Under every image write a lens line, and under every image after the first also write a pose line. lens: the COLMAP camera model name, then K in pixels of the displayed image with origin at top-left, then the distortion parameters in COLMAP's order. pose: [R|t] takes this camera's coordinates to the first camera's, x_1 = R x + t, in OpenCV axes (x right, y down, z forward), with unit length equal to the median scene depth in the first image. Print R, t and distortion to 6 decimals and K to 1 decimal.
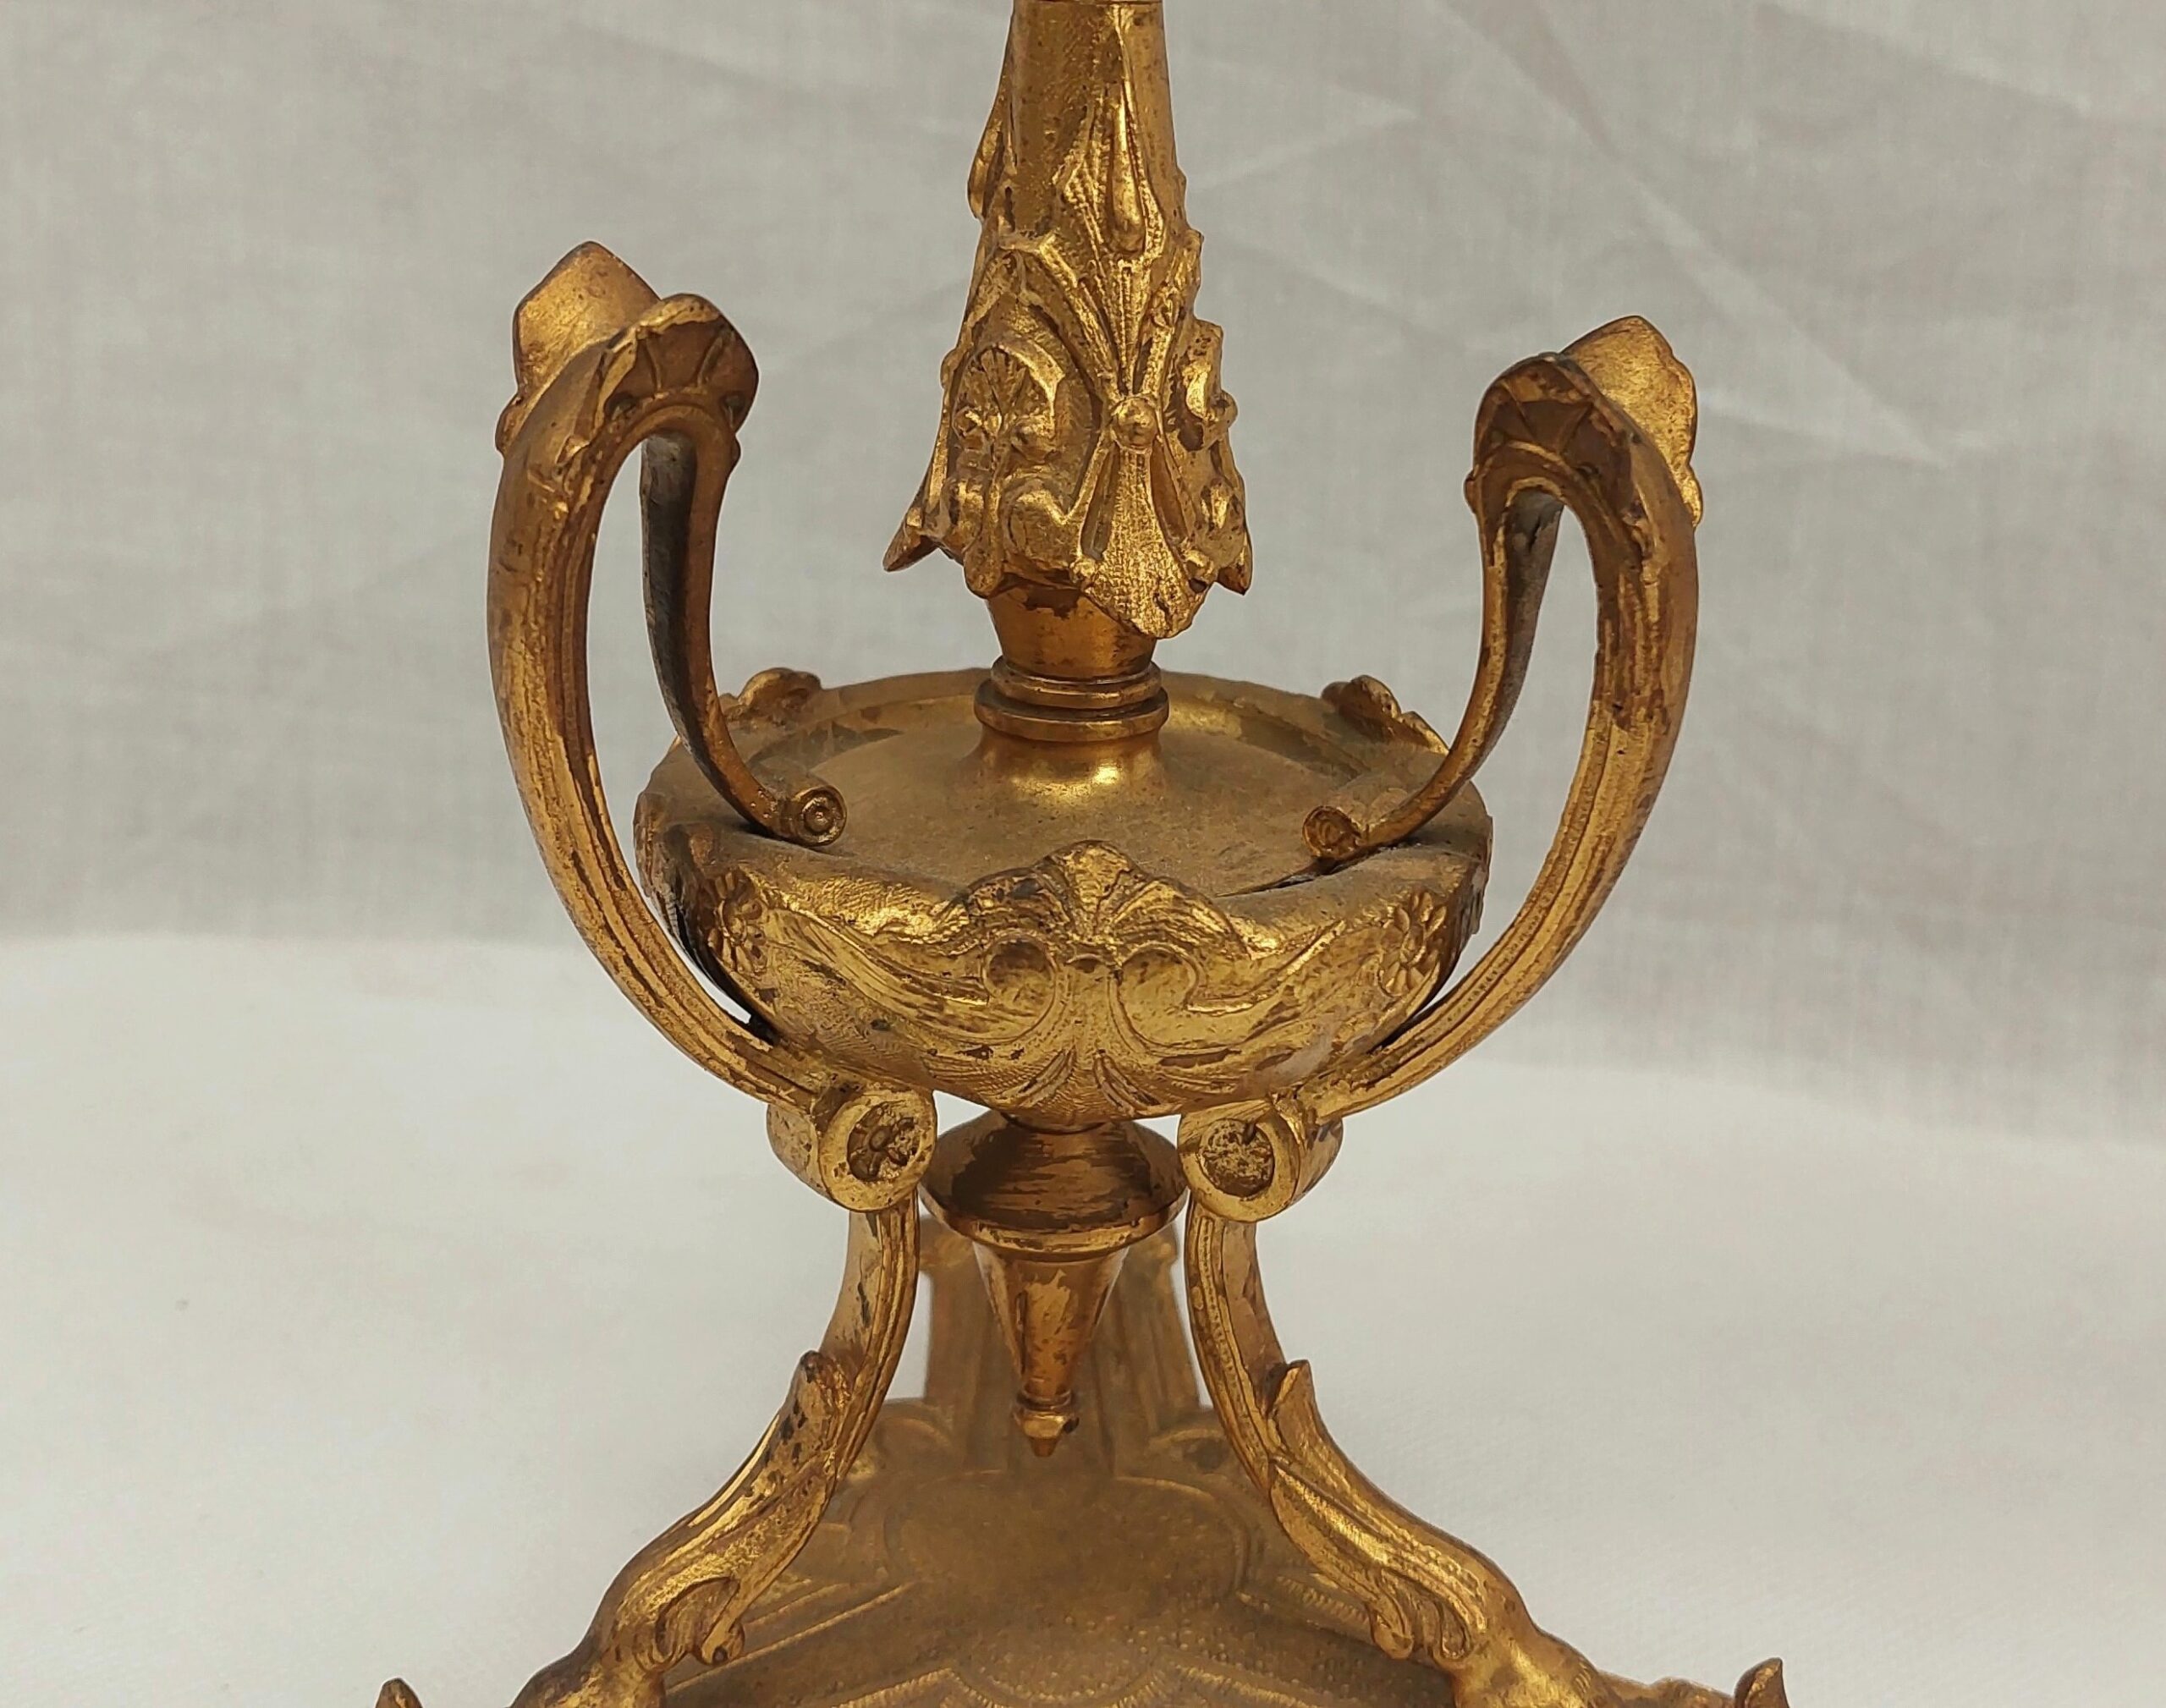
lens RADIAL K [[2292.5, 0, 1083.0], [0, 2292.5, 854.0], [0, 0, 1]] dist [0.157414, -0.381425]
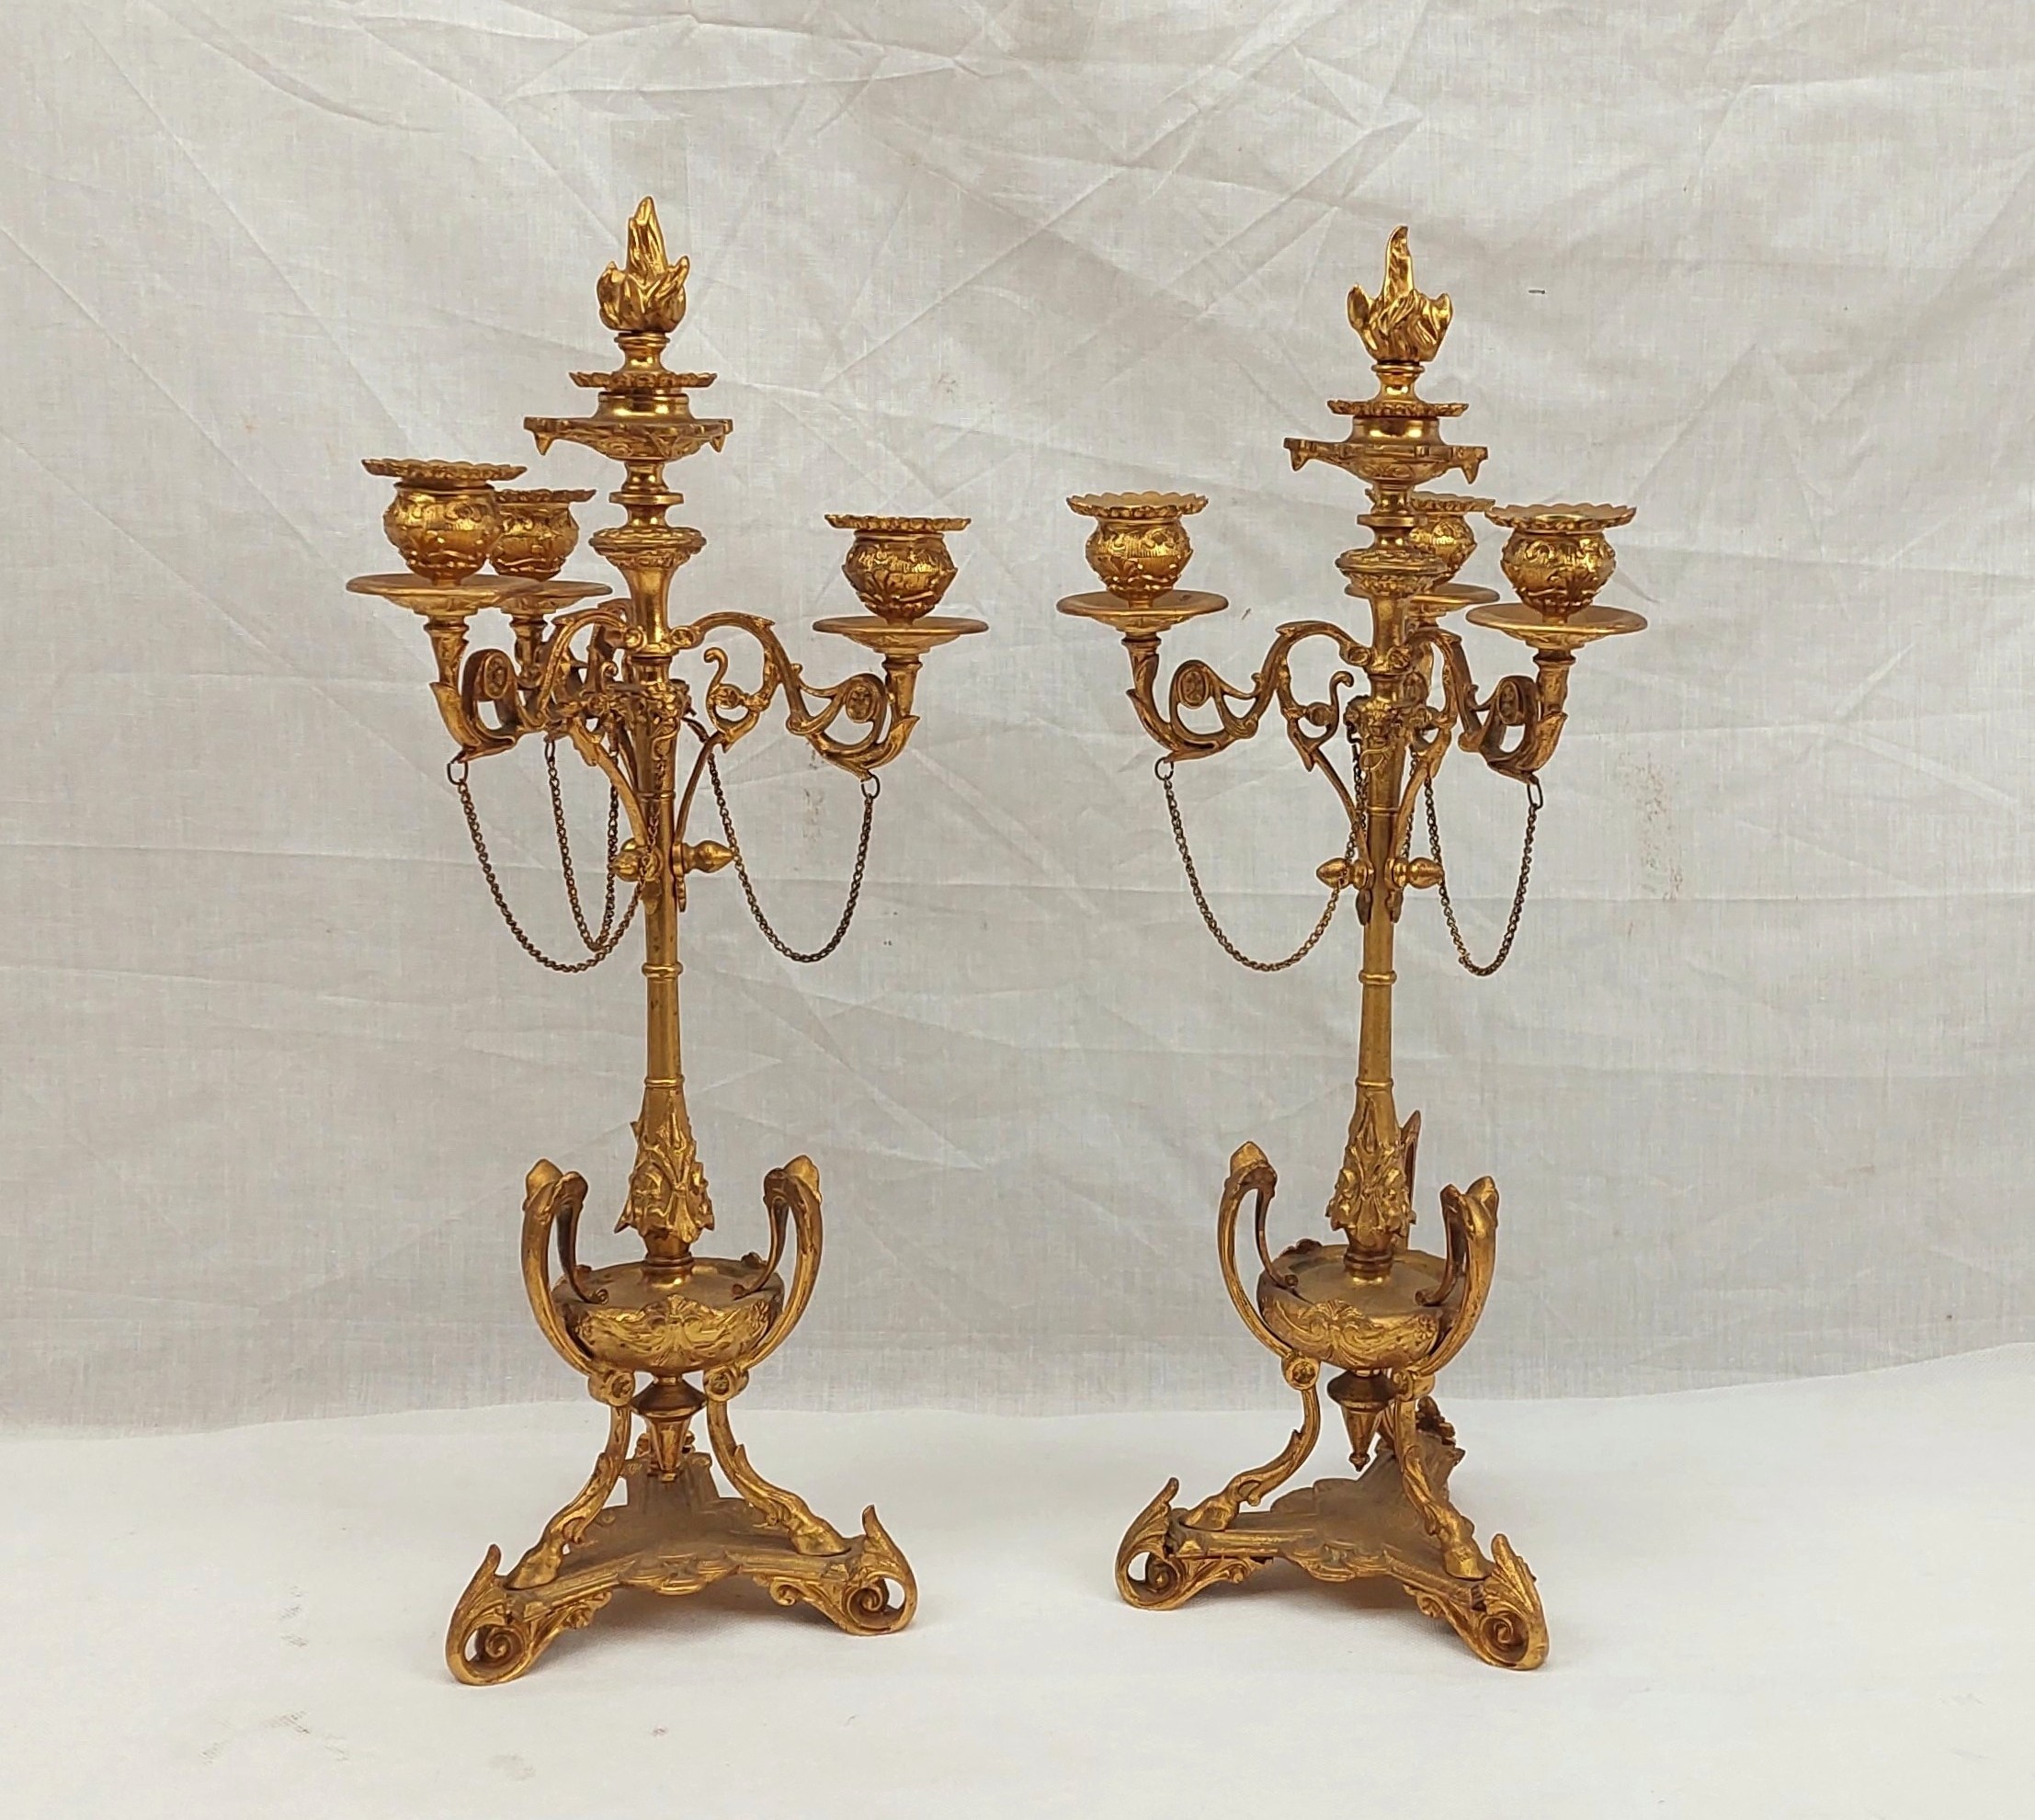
lens RADIAL K [[2542.8, 0, 1270.6], [0, 2542.8, 824.1], [0, 0, 1]] dist [0.033986, -0.016079]
pose [[0.968949, -0.045835, 0.242976, -0.030086], [0.112110, 0.957294, -0.266494, 0.475898], [-0.220385, 0.285459, 0.932708, -3.369335]]
